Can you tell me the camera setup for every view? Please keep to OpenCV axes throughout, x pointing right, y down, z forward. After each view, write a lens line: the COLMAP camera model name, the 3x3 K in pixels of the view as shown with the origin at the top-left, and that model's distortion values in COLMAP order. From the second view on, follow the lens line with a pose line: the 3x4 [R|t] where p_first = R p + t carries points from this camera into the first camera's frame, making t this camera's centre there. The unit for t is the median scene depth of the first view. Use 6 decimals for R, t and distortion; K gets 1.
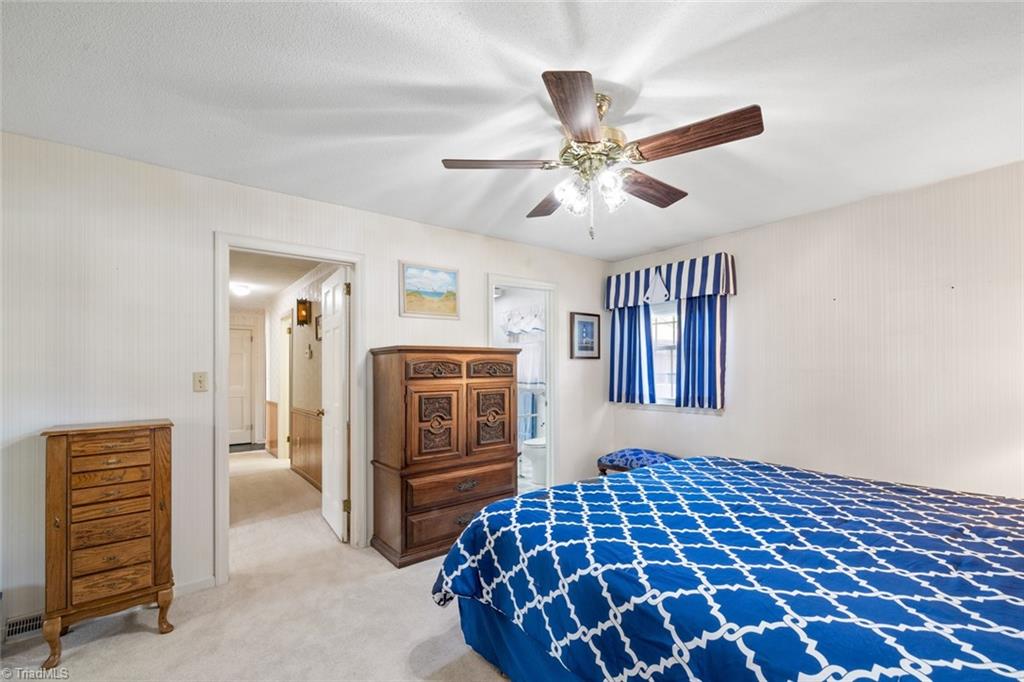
lens RADIAL K [[439.8, 0, 513.2], [0, 439.8, 349.2], [0, 0, 1]] dist [0.000287, 0.000021]
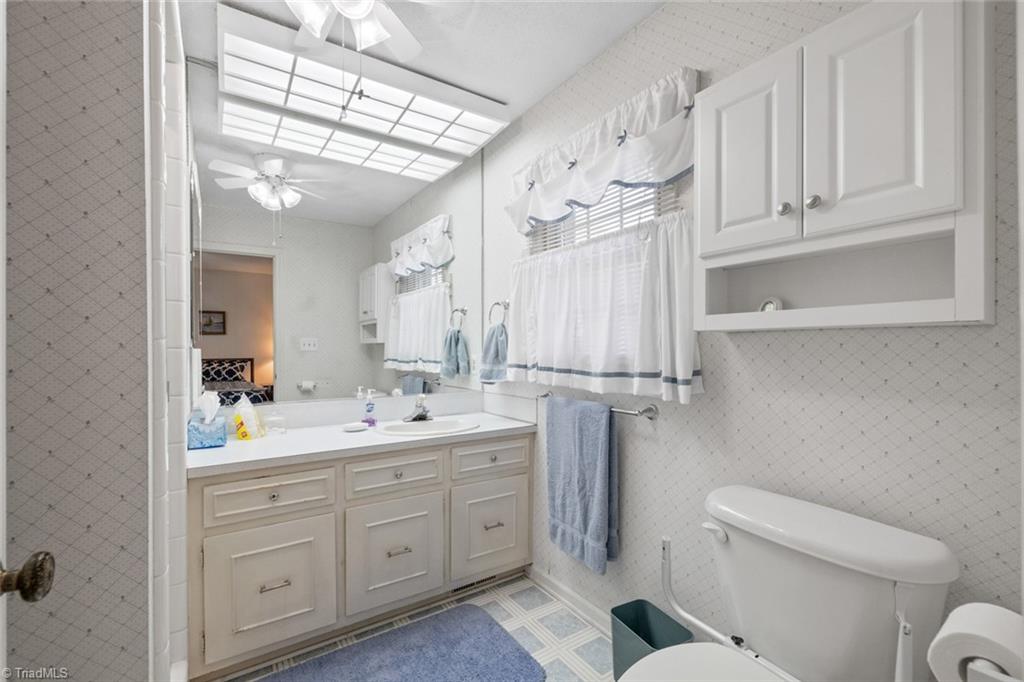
lens RADIAL K [[439.8, 0, 511.5], [0, 439.8, 345.7], [0, 0, 1]] dist [0.000287, 0.000021]
pose [[0.997105, -0.003380, -0.075958, 0.000828], [0.003759, 0.999981, 0.004851, 0.056610], [0.075940, -0.005122, 0.997099, 0.700812]]
